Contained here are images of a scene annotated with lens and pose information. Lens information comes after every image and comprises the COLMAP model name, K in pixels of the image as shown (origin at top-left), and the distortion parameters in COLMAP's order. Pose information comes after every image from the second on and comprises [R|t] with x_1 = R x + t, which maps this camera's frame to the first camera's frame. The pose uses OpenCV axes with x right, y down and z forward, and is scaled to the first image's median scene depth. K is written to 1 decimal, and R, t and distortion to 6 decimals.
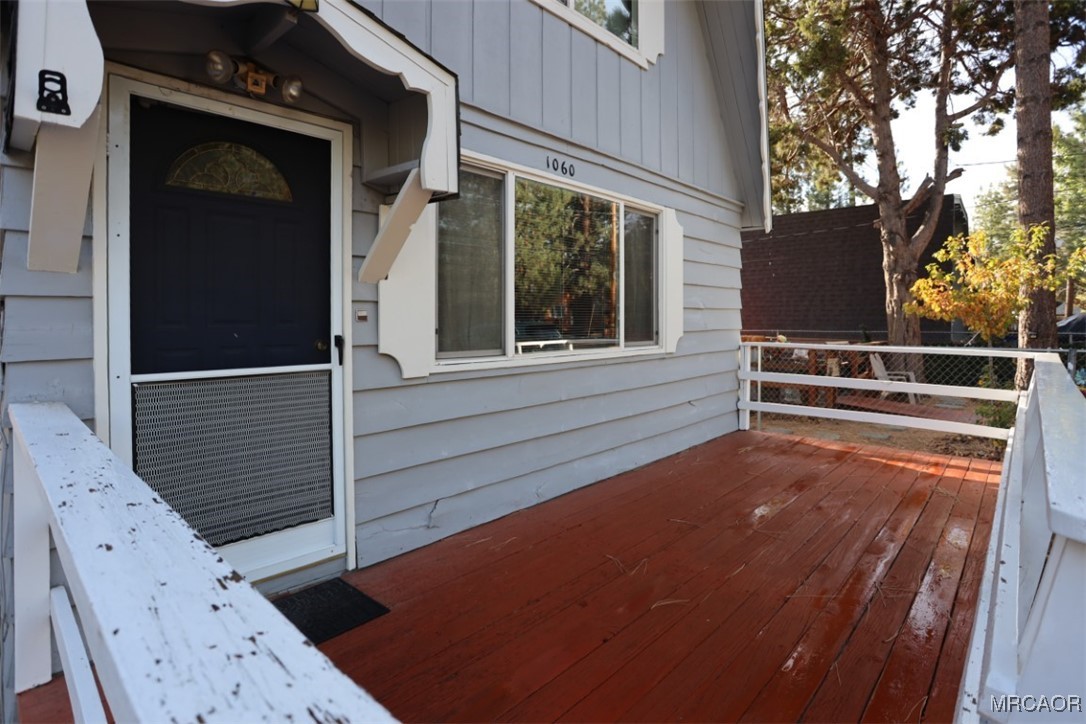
lens RADIAL K [[542.3, 0, 541.8], [0, 542.3, 359.4], [0, 0, 1]] dist [-0.067655, 0.026095]
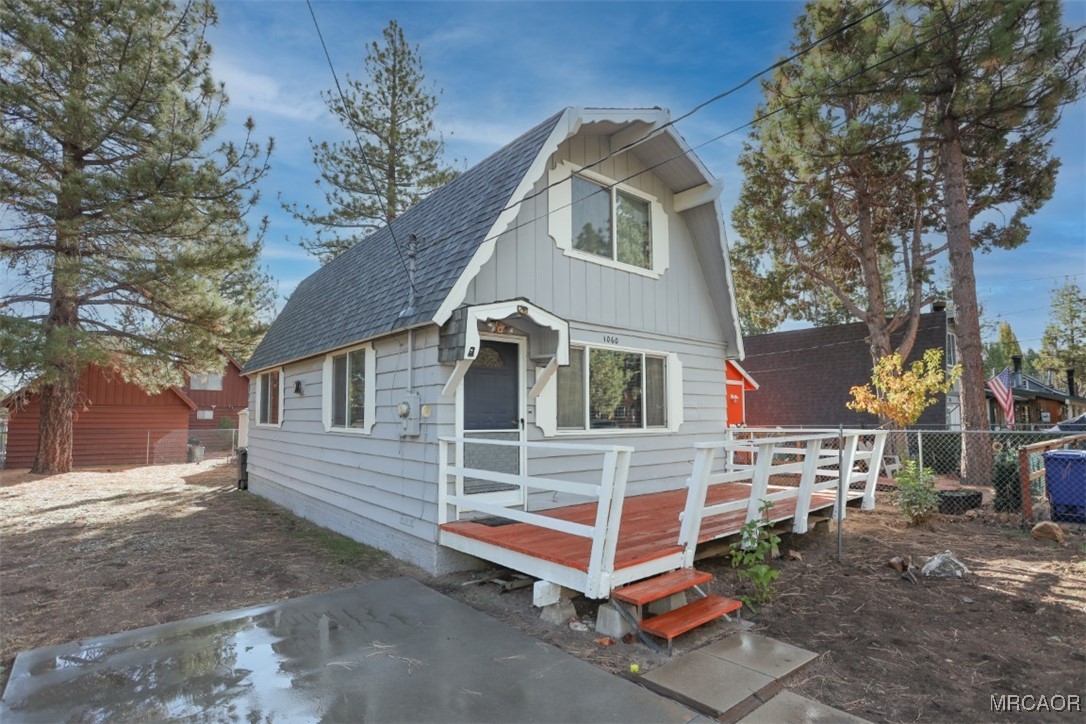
lens RADIAL K [[542.3, 0, 541.8], [0, 542.3, 359.4], [0, 0, 1]] dist [-0.067655, 0.026095]
pose [[0.992560, -0.010560, -0.121301, 0.023188], [-0.011682, 0.983377, -0.181201, 0.098368], [0.121198, 0.181270, 0.975937, -1.059668]]
